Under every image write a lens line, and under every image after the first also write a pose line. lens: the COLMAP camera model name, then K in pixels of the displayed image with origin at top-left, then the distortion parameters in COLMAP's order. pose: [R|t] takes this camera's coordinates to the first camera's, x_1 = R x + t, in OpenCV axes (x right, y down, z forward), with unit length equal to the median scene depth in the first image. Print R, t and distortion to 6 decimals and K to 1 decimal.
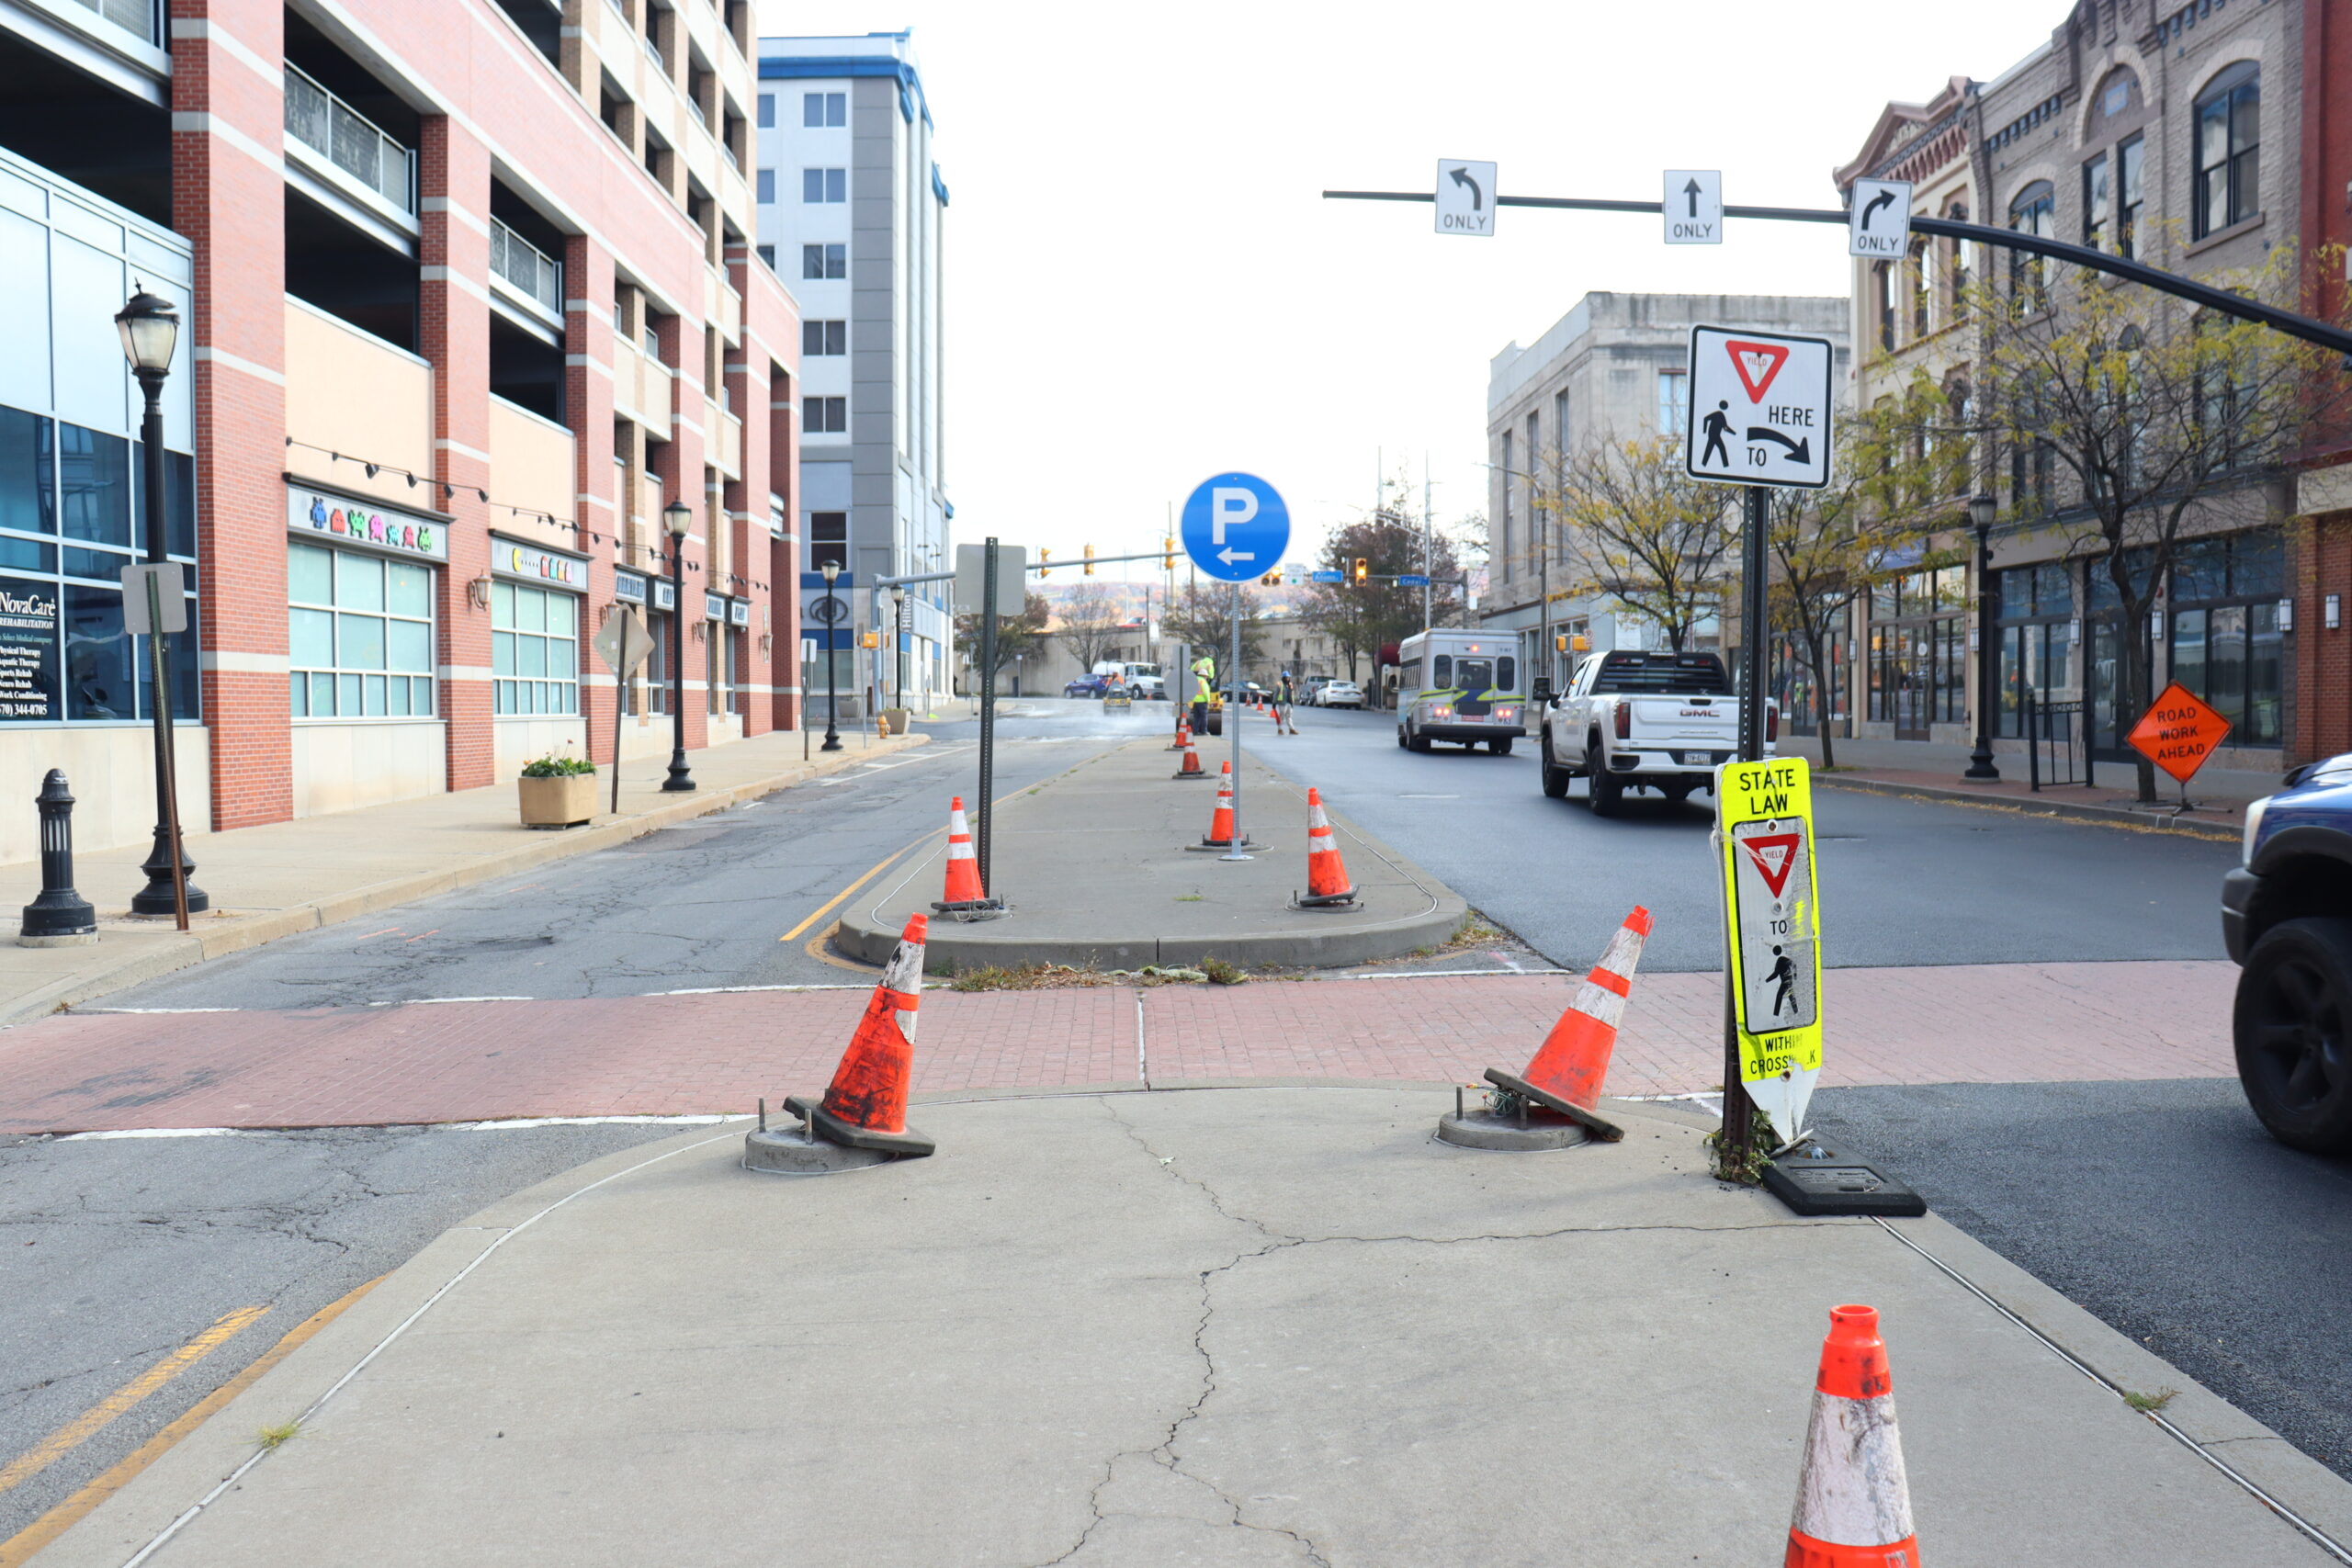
lens RADIAL K [[1861.0, 0, 1176.0], [0, 1861.0, 784.0], [0, 0, 1]] dist [-0.175974, 0.158876]
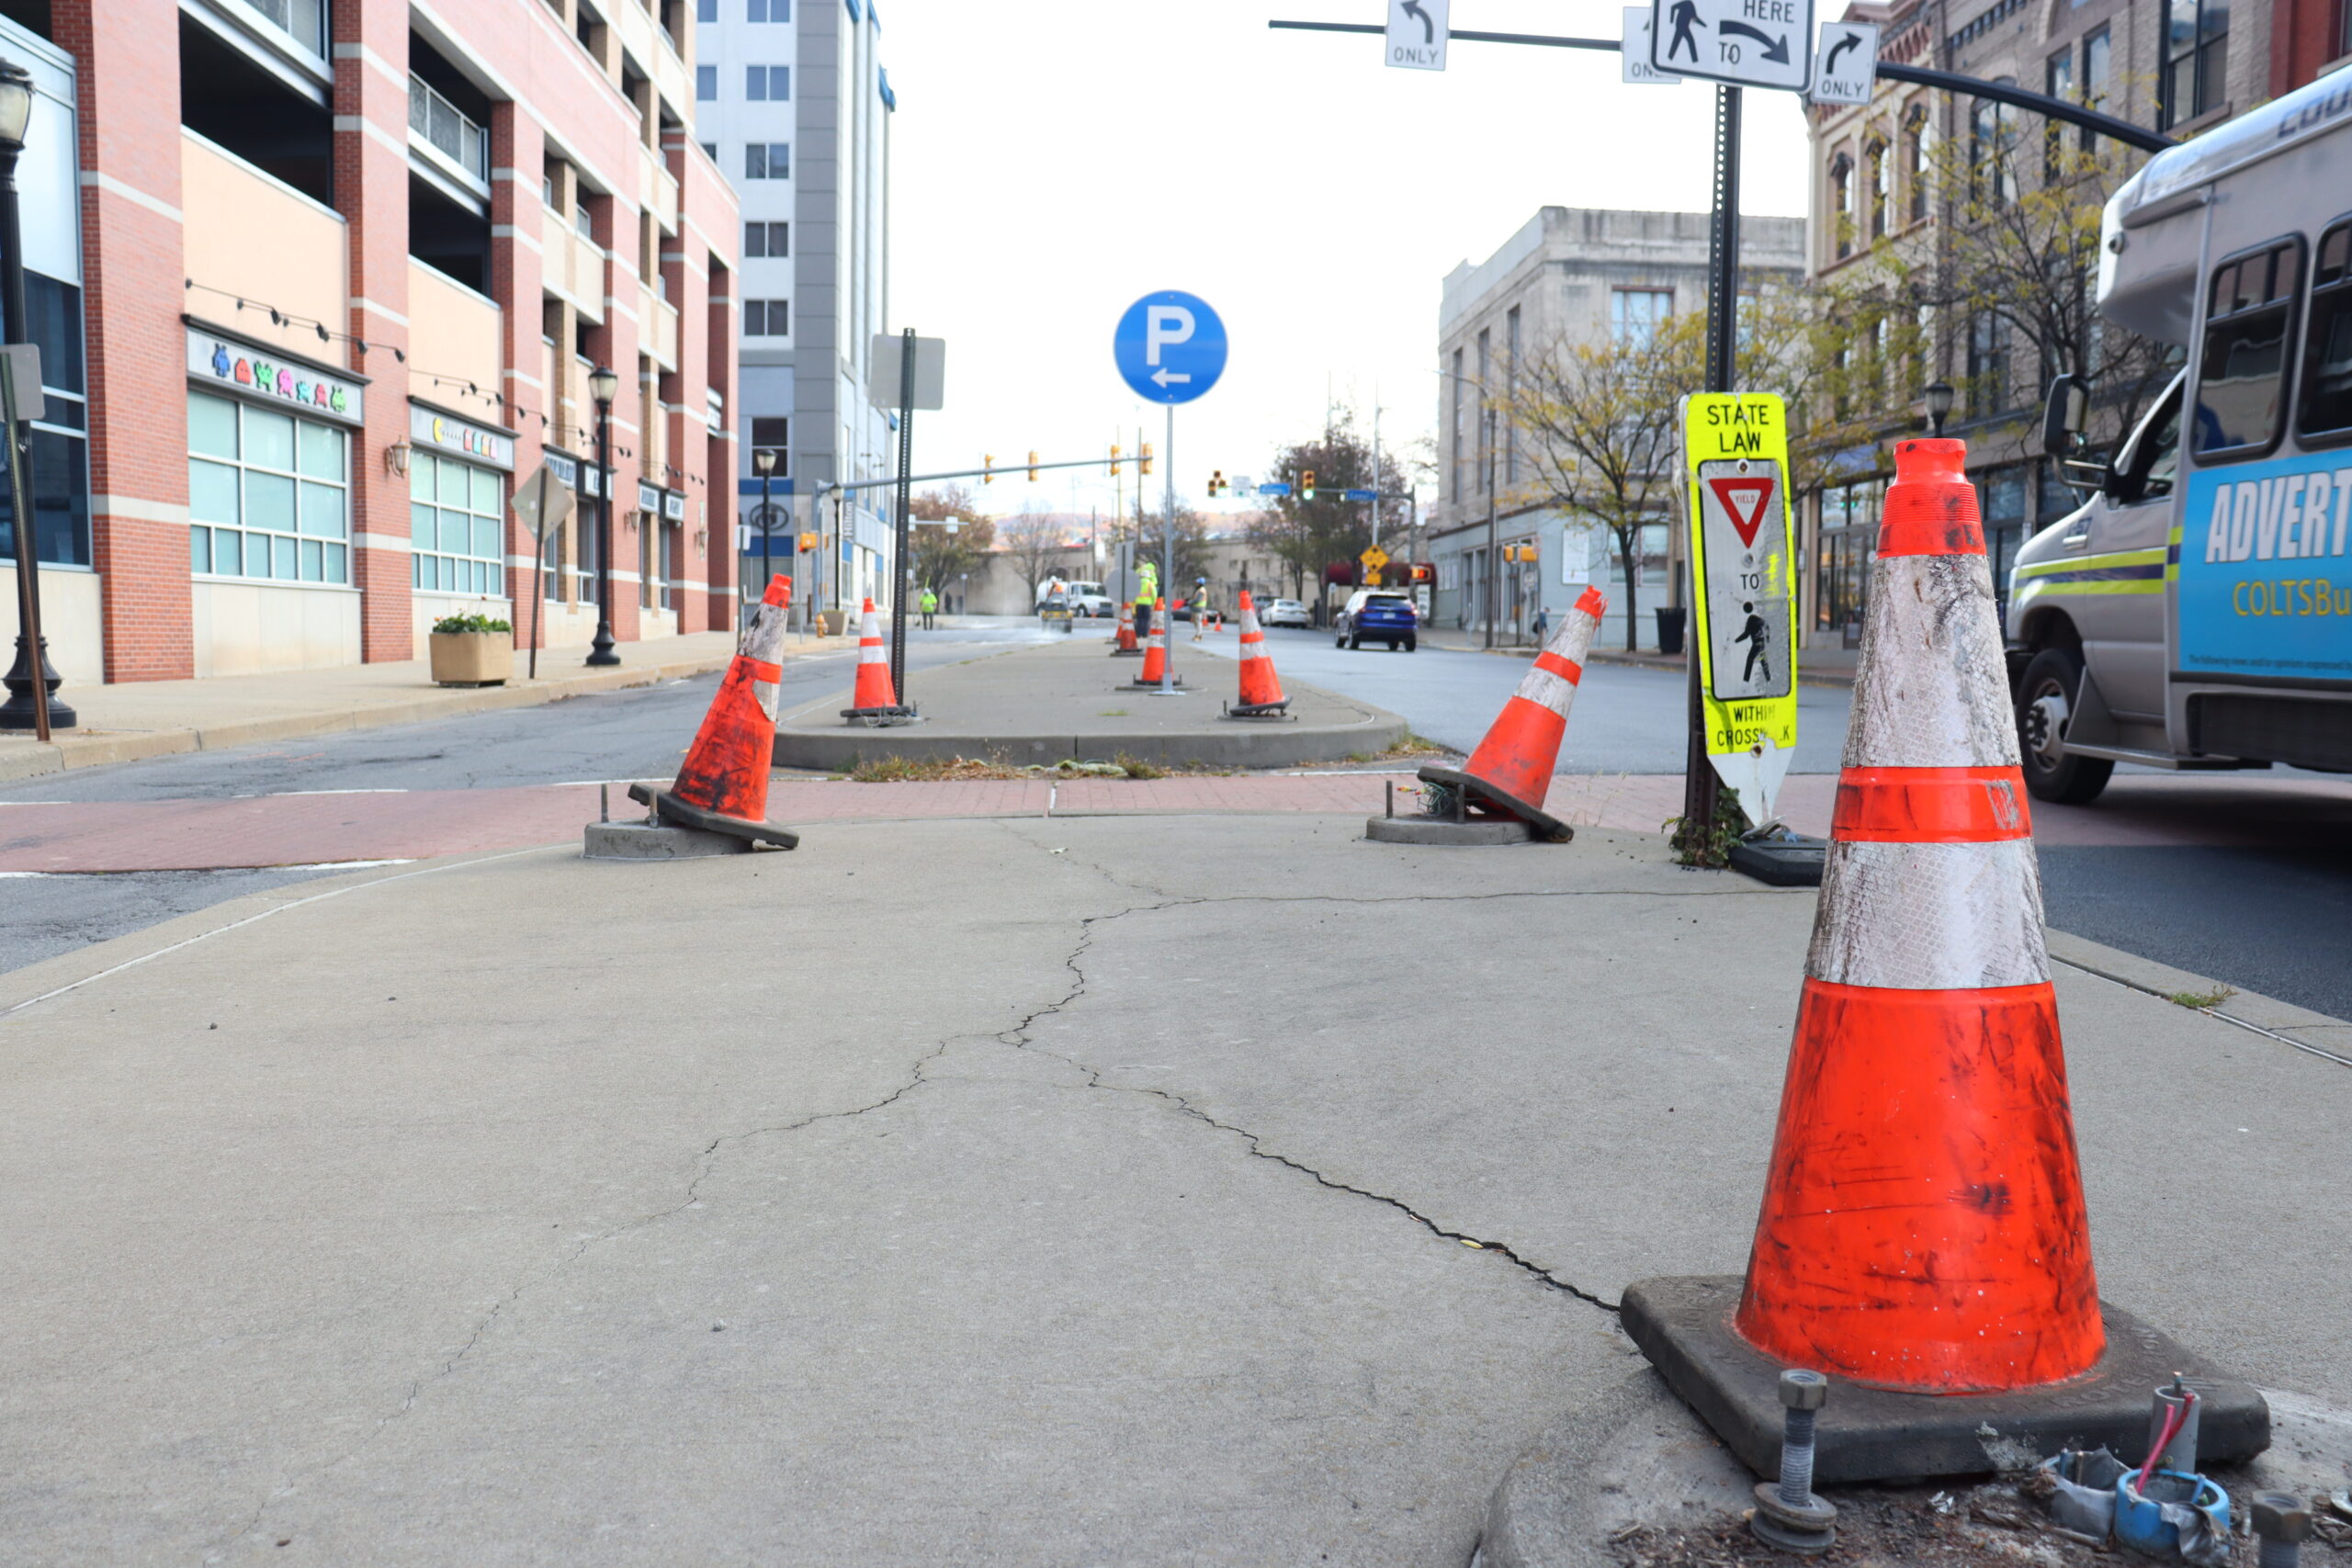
lens RADIAL K [[1861.0, 0, 1176.0], [0, 1861.0, 784.0], [0, 0, 1]] dist [-0.175974, 0.158876]
pose [[0.999513, 0.010707, 0.029299, 0.005417], [-0.011773, 0.999266, 0.036456, 0.029960], [-0.028887, -0.036783, 0.998906, 0.024038]]
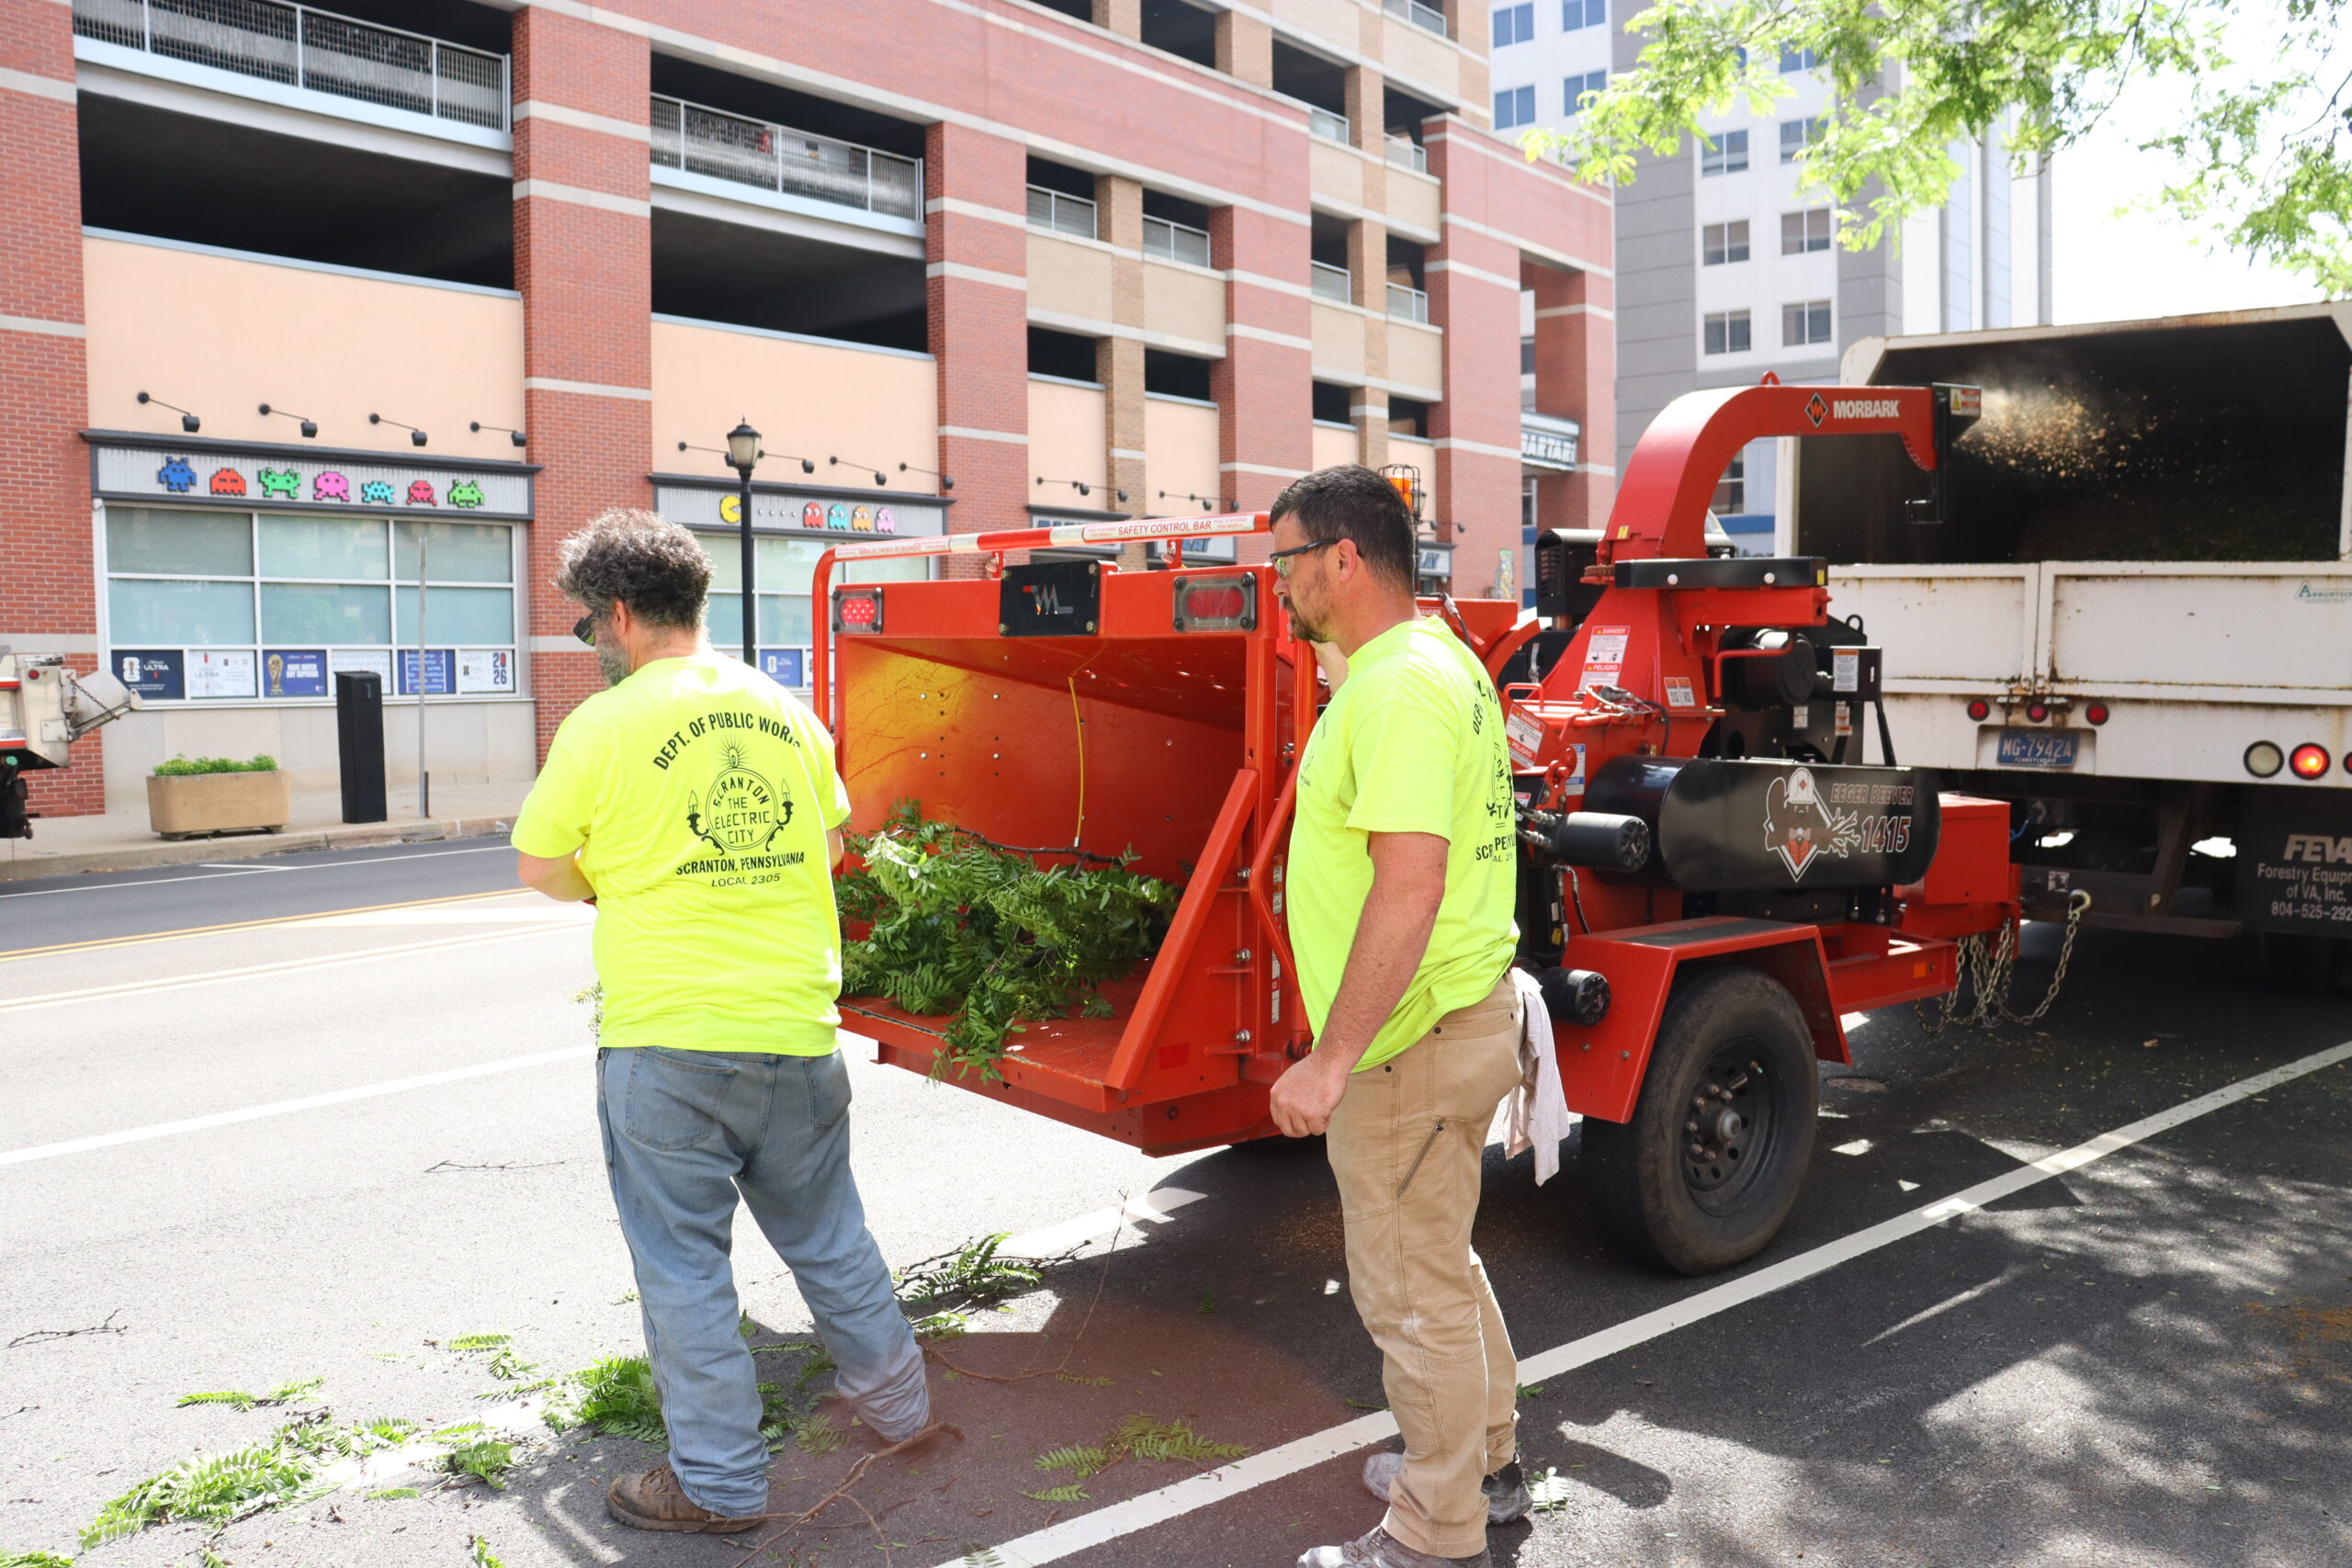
lens RADIAL K [[1861.0, 0, 1176.0], [0, 1861.0, 784.0], [0, 0, 1]] dist [-0.175974, 0.158876]
pose [[0.749811, 0.035034, -0.660724, 0.438973], [-0.020961, 0.999354, 0.029201, -0.028159], [0.661320, -0.008046, 0.750061, 0.577035]]
